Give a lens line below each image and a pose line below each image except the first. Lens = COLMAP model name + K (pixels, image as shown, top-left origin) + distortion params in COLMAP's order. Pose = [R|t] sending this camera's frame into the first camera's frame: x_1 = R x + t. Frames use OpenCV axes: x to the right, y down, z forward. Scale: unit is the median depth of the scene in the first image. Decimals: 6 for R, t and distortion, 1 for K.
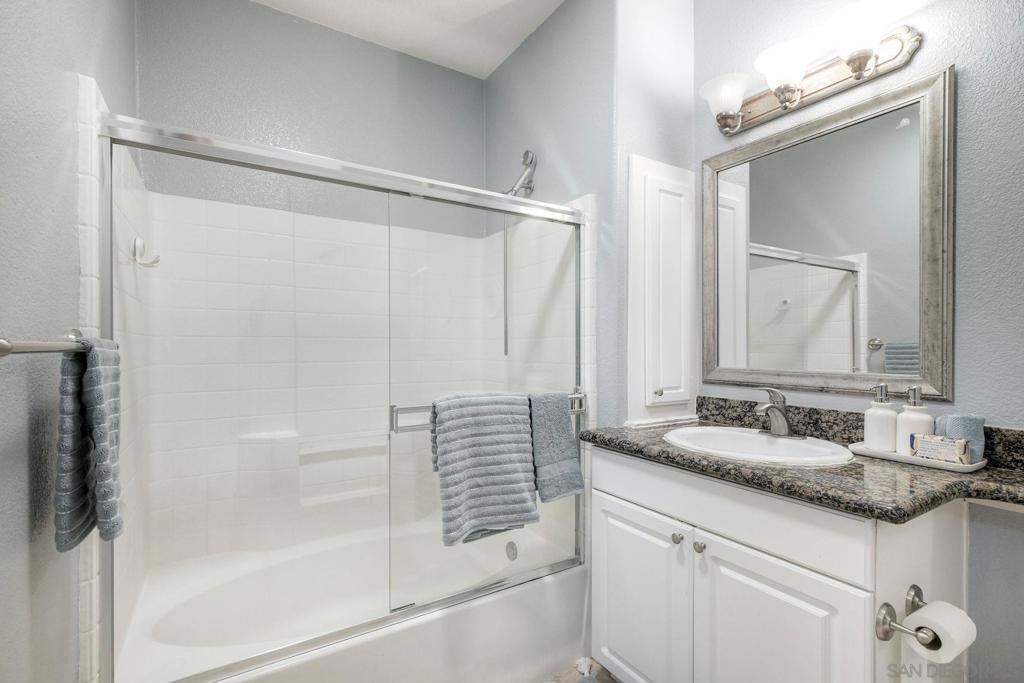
lens RADIAL K [[469.8, 0, 505.5], [0, 469.8, 345.6], [0, 0, 1]] dist [0.001725, 0.000339]
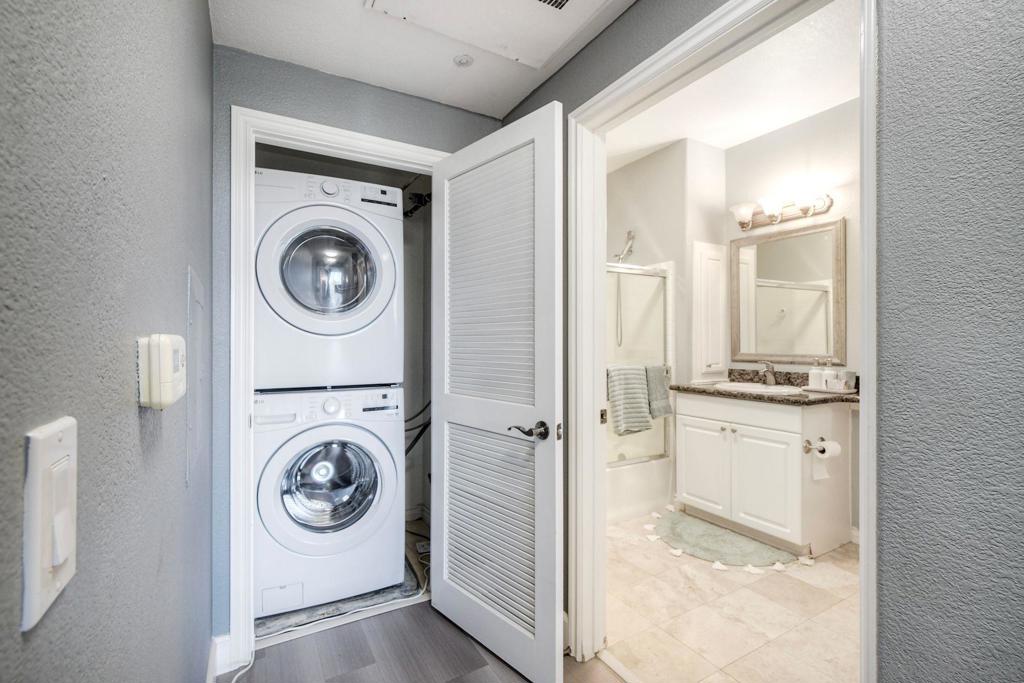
lens RADIAL K [[465.9, 0, 512.0], [0, 465.9, 341.5], [0, 0, 1]] dist [-0.010720, -0.000134]
pose [[0.999901, -0.003929, -0.013514, -0.493030], [0.003906, 0.999991, -0.001714, 0.001028], [0.013521, 0.001661, 0.999907, -0.990450]]
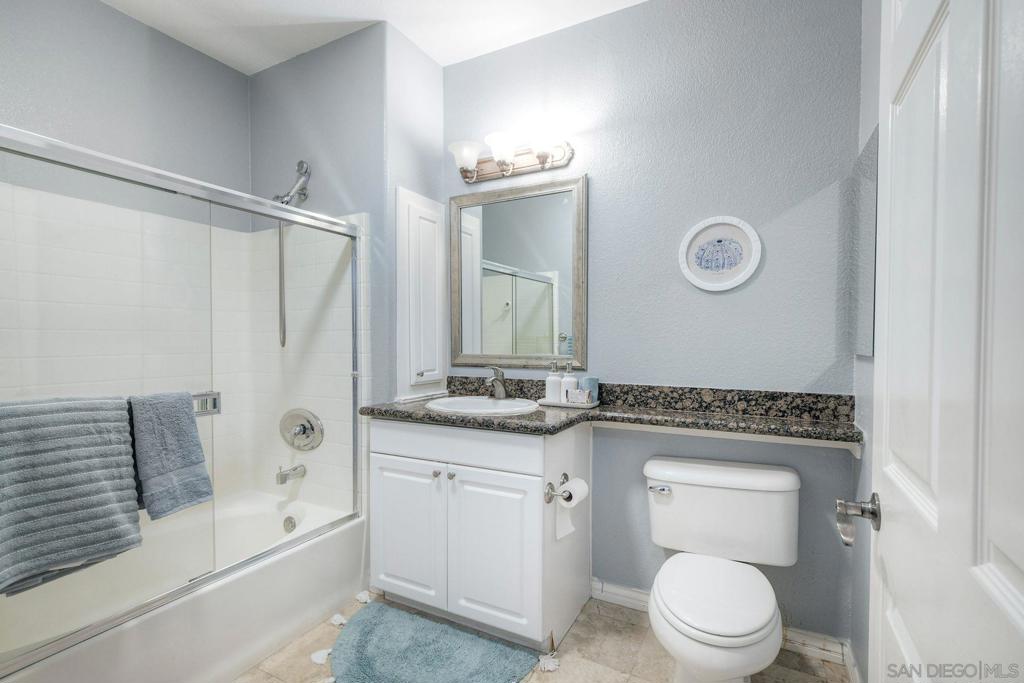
lens RADIAL K [[479.3, 0, 510.7], [0, 479.3, 345.6], [0, 0, 1]] dist [0.026924, -0.000041]
pose [[0.861739, -0.009159, 0.507269, -0.144641], [0.001656, 0.999882, 0.015240, 0.001680], [-0.507349, -0.012293, 0.861653, -0.298551]]
